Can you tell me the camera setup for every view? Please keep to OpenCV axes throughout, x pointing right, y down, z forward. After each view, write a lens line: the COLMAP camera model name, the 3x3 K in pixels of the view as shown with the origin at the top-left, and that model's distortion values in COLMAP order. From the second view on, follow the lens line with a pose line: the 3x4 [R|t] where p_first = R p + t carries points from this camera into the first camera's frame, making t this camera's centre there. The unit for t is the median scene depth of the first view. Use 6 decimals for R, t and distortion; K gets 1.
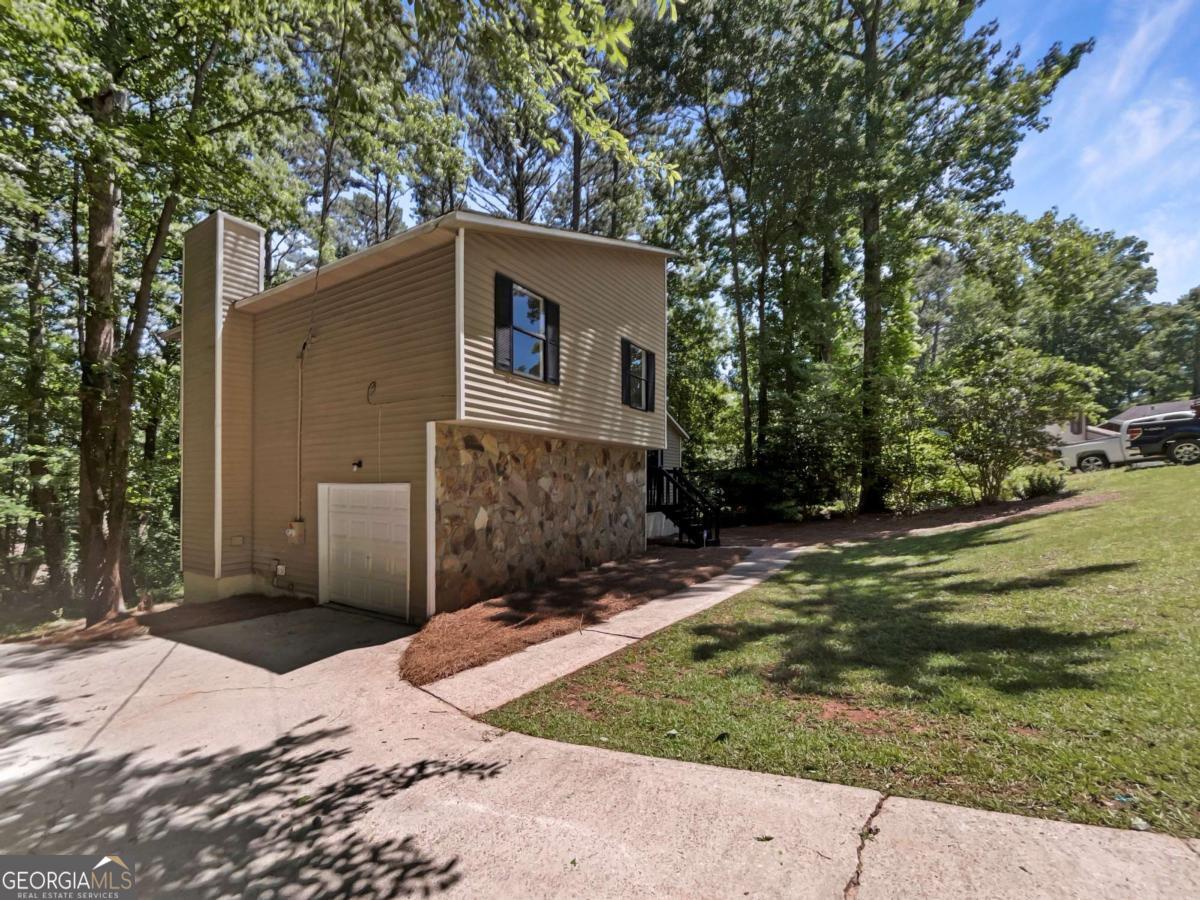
lens RADIAL K [[487.2, 0, 594.2], [0, 487.2, 486.4], [0, 0, 1]] dist [-0.007248, 0.000979]
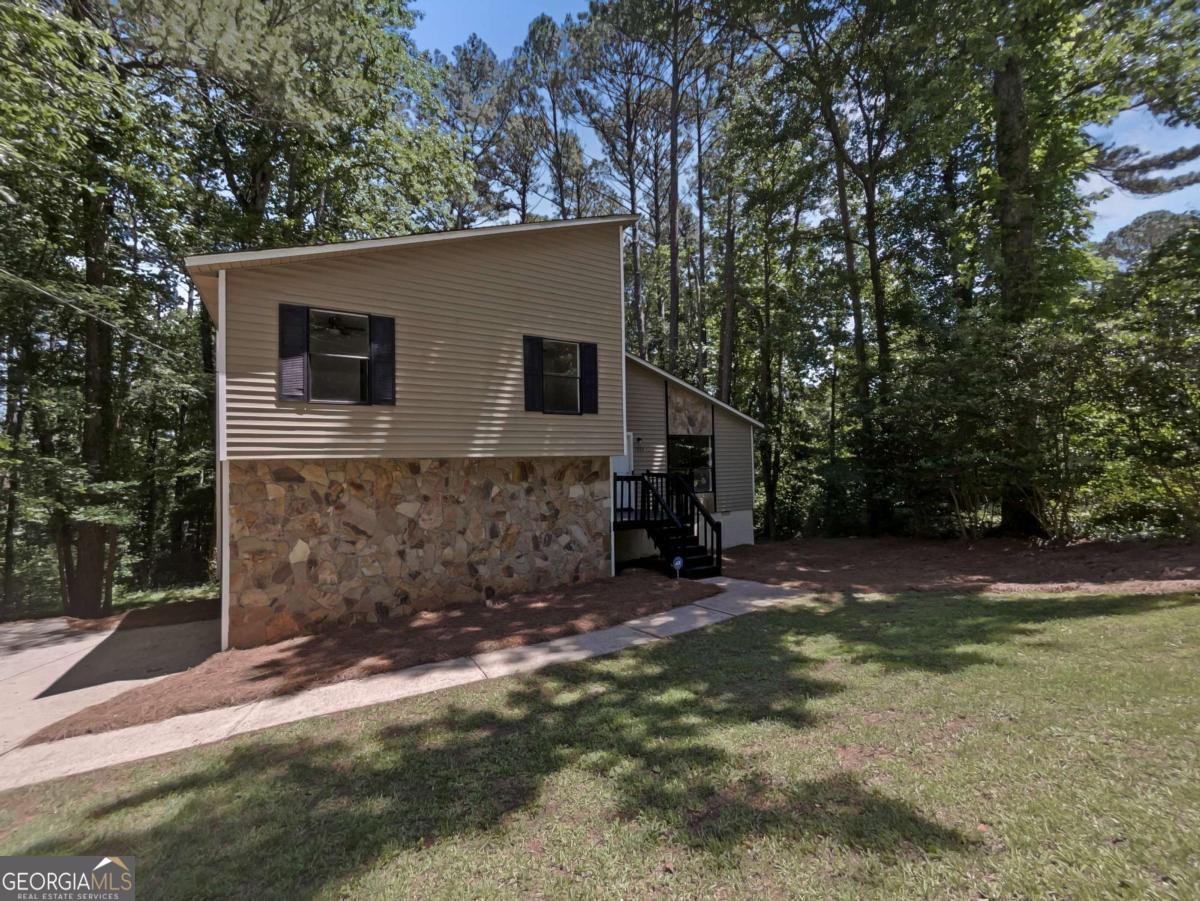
lens RADIAL K [[487.2, 0, 595.7], [0, 487.2, 447.8], [0, 0, 1]] dist [-0.007248, 0.000979]
pose [[0.901882, -0.025651, -0.431220, 0.749672], [0.012658, 0.999376, -0.032975, -0.105064], [0.431797, 0.024281, 0.901644, 0.376910]]
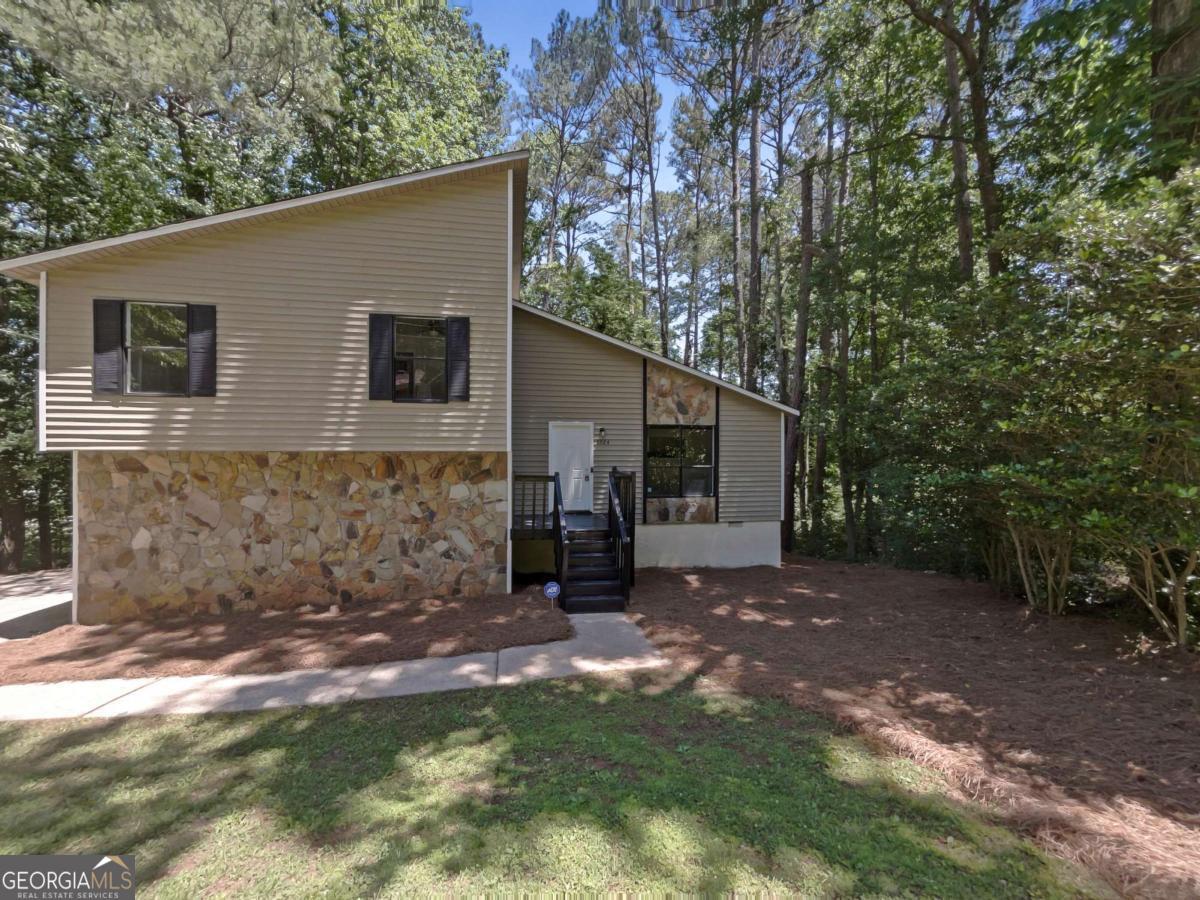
lens RADIAL K [[487.2, 0, 601.7], [0, 487.2, 452.1], [0, 0, 1]] dist [-0.007248, 0.000979]
pose [[0.688921, 0.000694, -0.724836, 1.195870], [-0.007636, 0.999951, -0.006300, -0.118999], [0.724796, 0.009875, 0.688893, 1.017972]]
